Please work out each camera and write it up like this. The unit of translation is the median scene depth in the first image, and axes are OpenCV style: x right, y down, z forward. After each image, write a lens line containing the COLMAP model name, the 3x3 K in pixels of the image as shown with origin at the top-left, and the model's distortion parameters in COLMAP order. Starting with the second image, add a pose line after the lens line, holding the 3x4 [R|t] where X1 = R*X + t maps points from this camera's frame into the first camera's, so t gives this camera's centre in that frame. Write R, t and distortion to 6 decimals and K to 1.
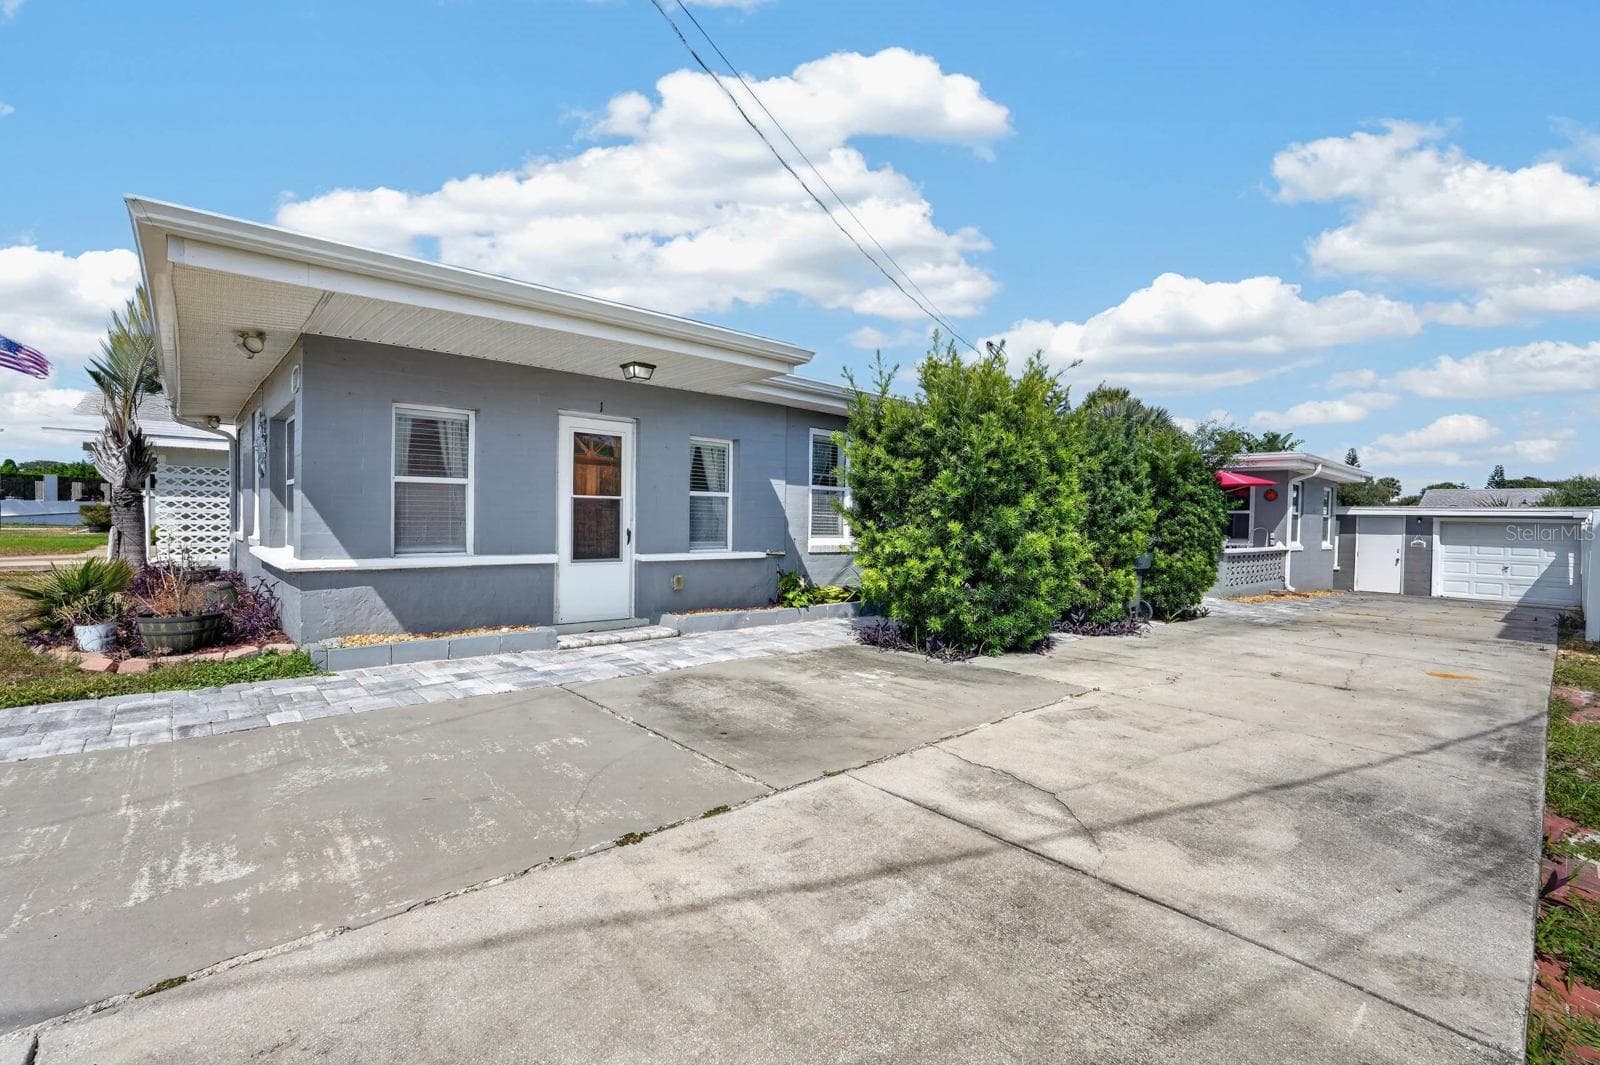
lens RADIAL K [[707.6, 0, 807.2], [0, 707.6, 533.5], [0, 0, 1]] dist [-0.014301, 0.005430]
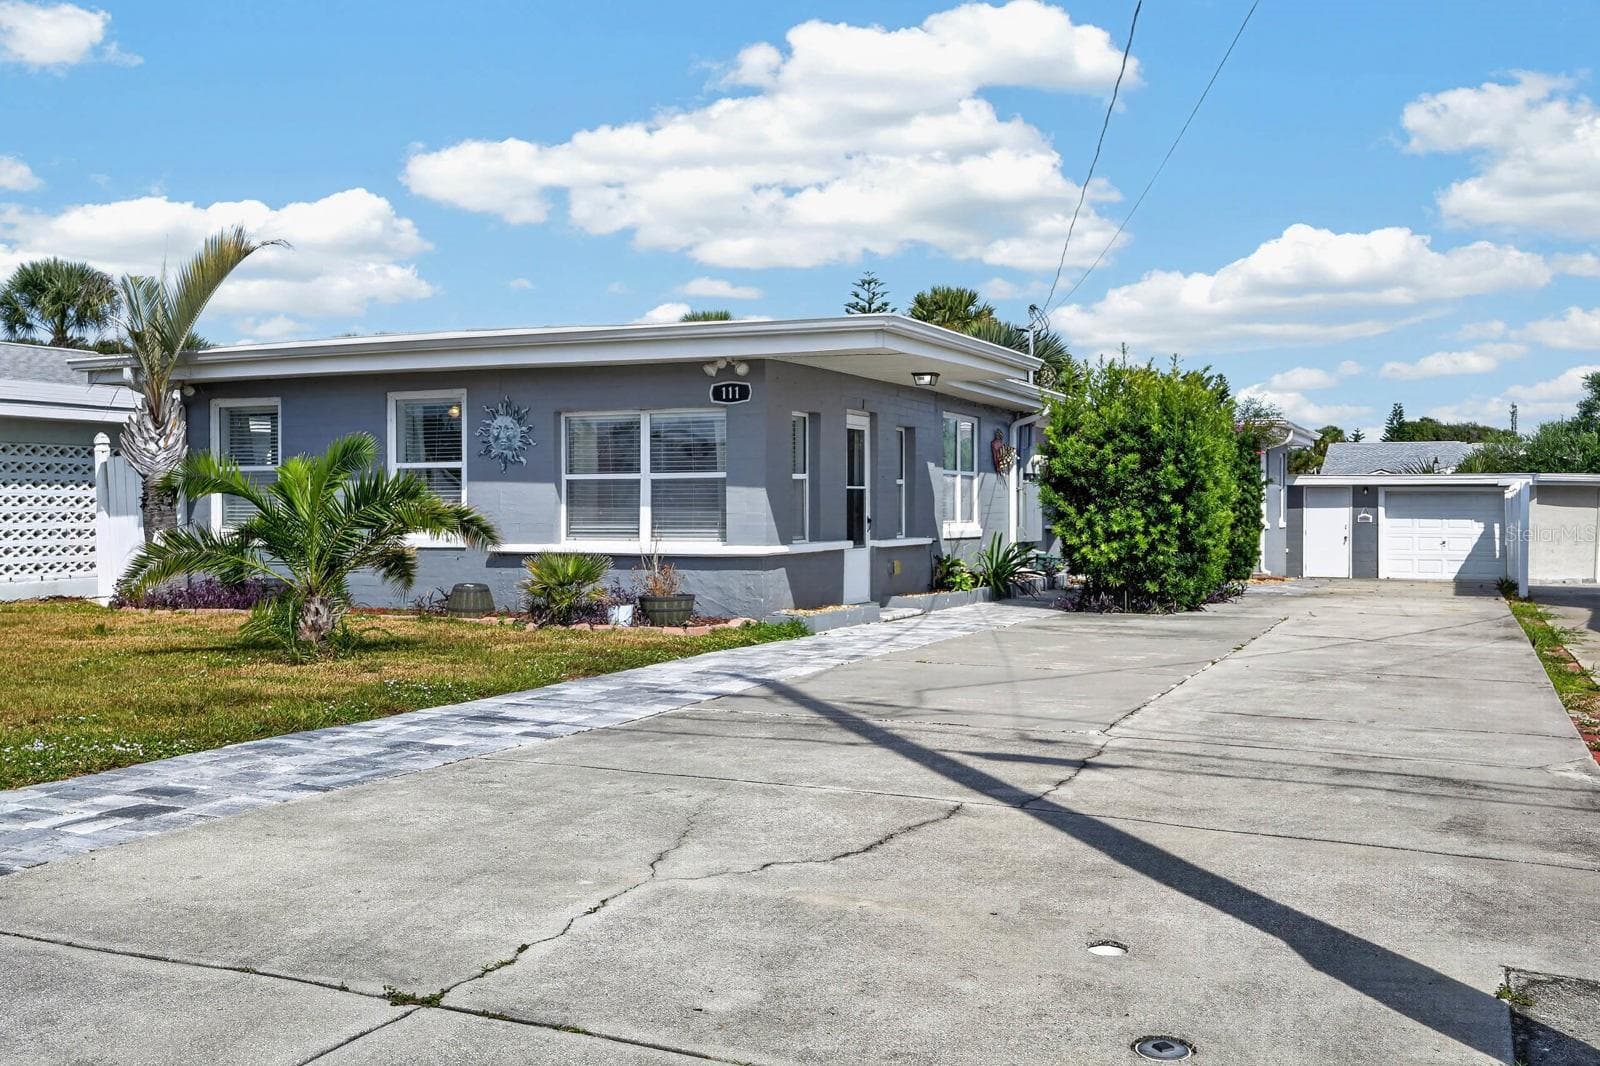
lens RADIAL K [[1520.7, 0, 824.5], [0, 1520.7, 531.2], [0, 0, 1]] dist [-0.013213, 0.000000]
pose [[0.909727, -0.026938, 0.414332, -0.805990], [0.025542, 0.999634, 0.008909, -0.004345], [-0.414420, 0.002478, 0.910082, -0.669665]]
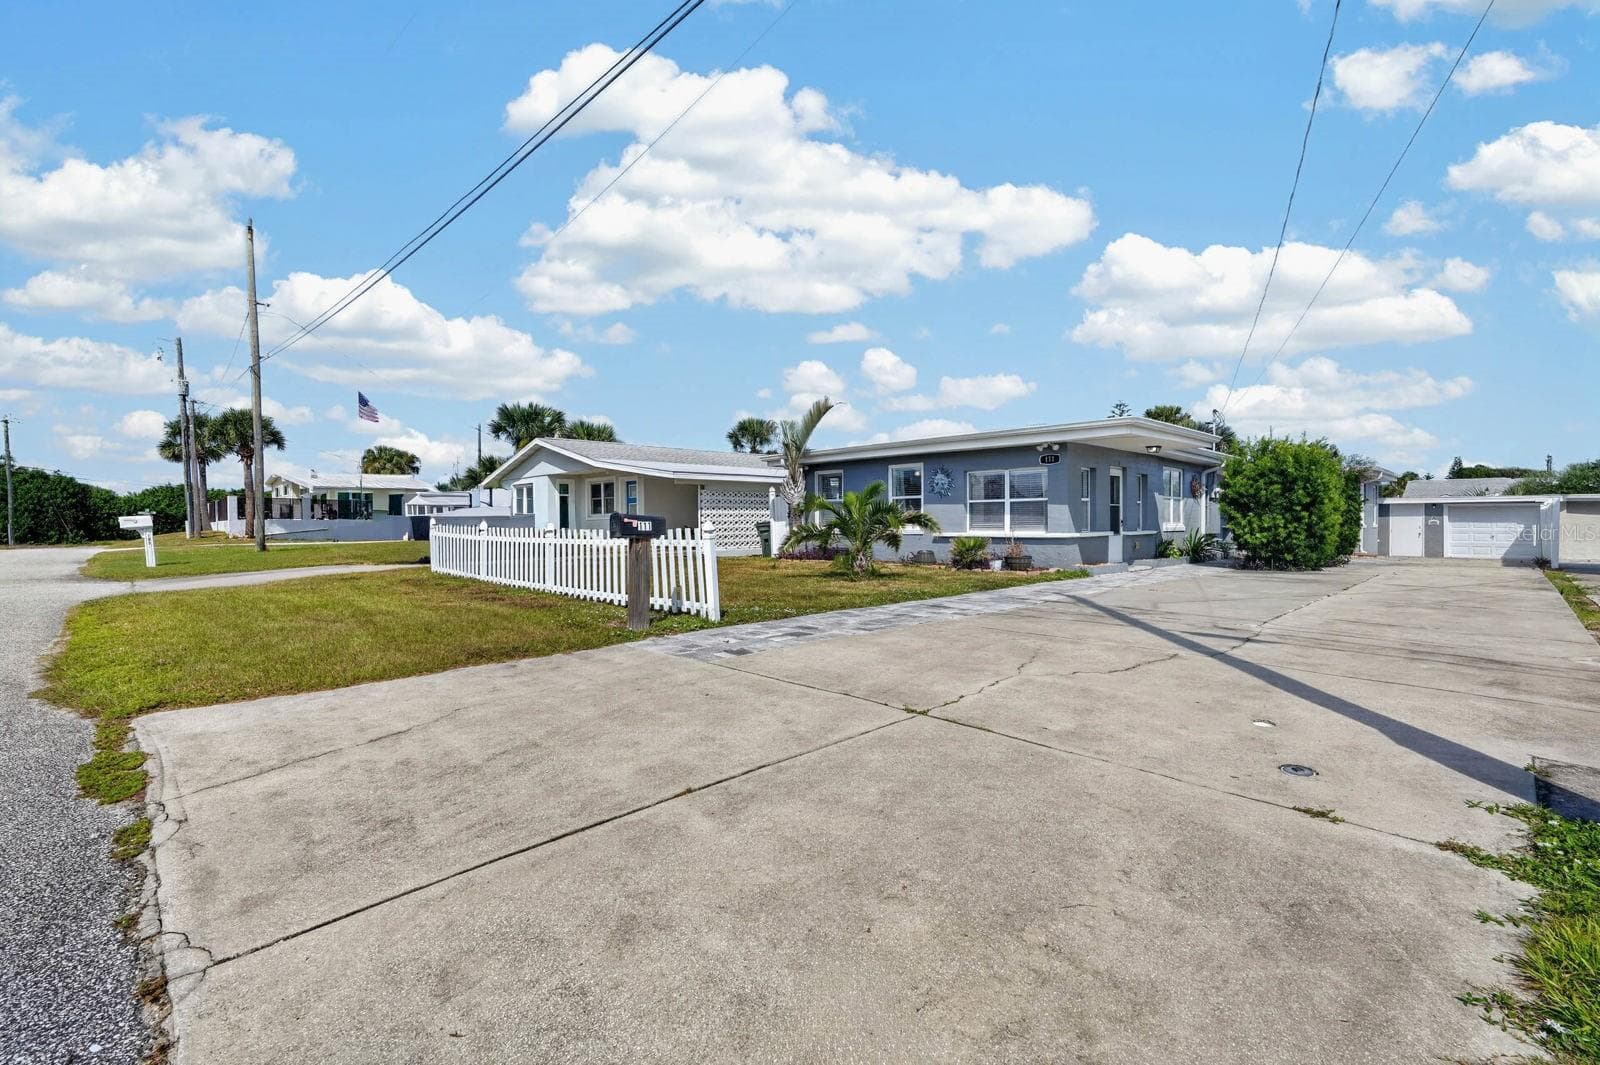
lens RADIAL K [[707.6, 0, 806.3], [0, 707.6, 533.8], [0, 0, 1]] dist [-0.014301, 0.005430]
pose [[0.998870, -0.026400, 0.039524, -0.820738], [0.026442, 0.999650, -0.000559, 0.007805], [-0.039495, 0.001604, 0.999218, -0.686515]]
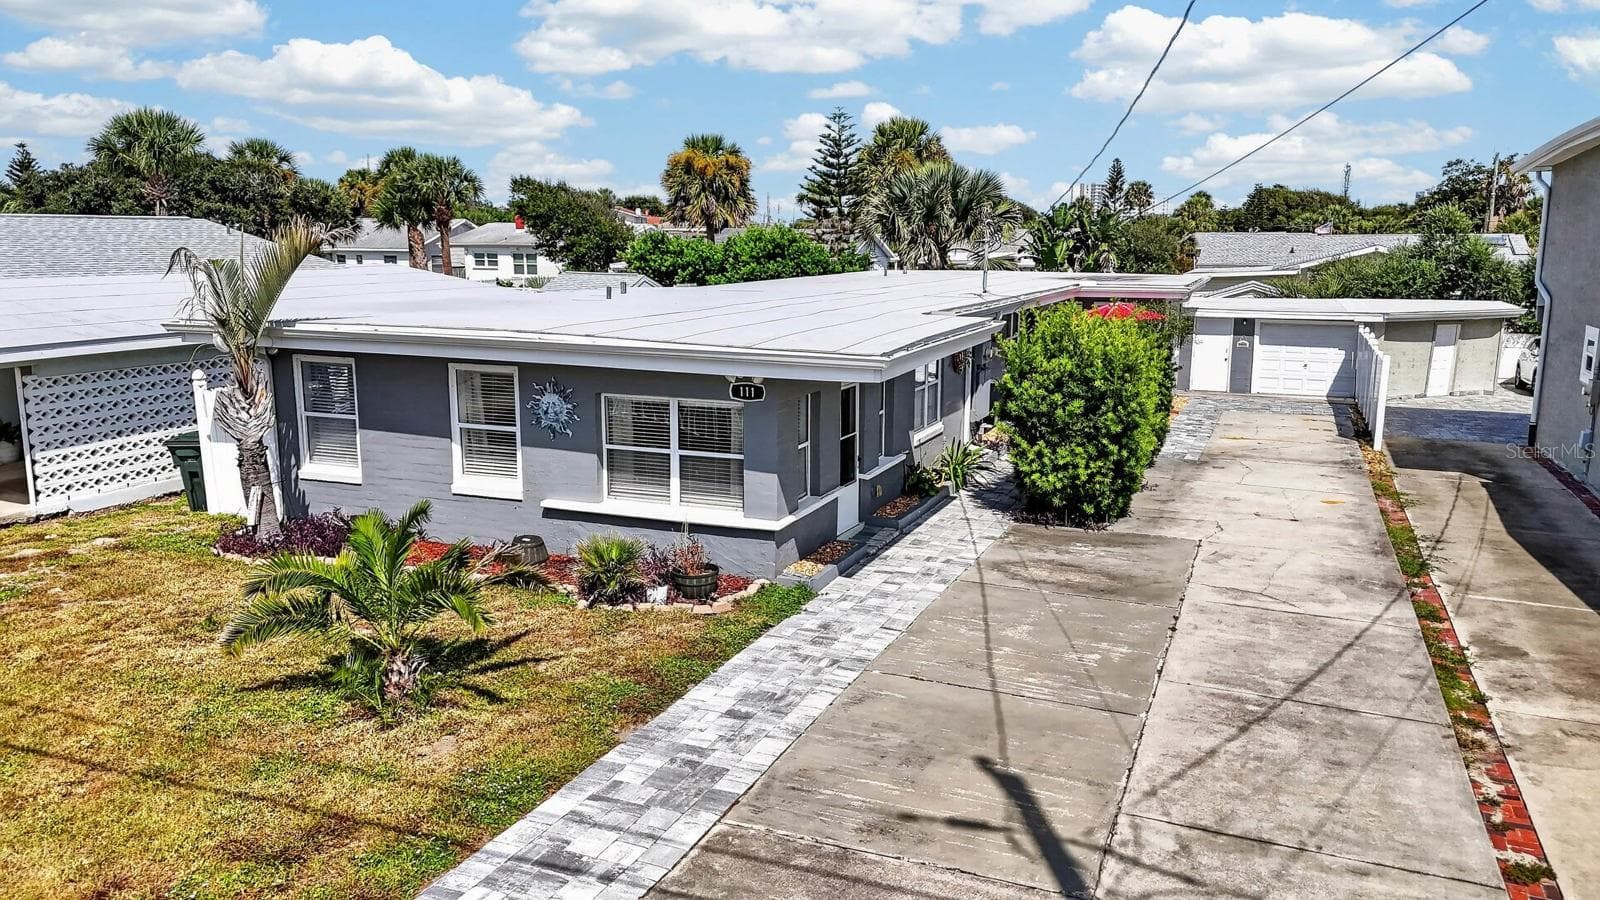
lens RADIAL K [[1177.2, 0, 819.7], [0, 1177.2, 447.8], [0, 0, 1]] dist [0.060298, -0.034234]
pose [[0.900335, -0.092982, 0.425149, -0.780036], [0.019751, 0.984633, 0.173516, -0.249569], [-0.434749, -0.147825, 0.888336, -0.548249]]
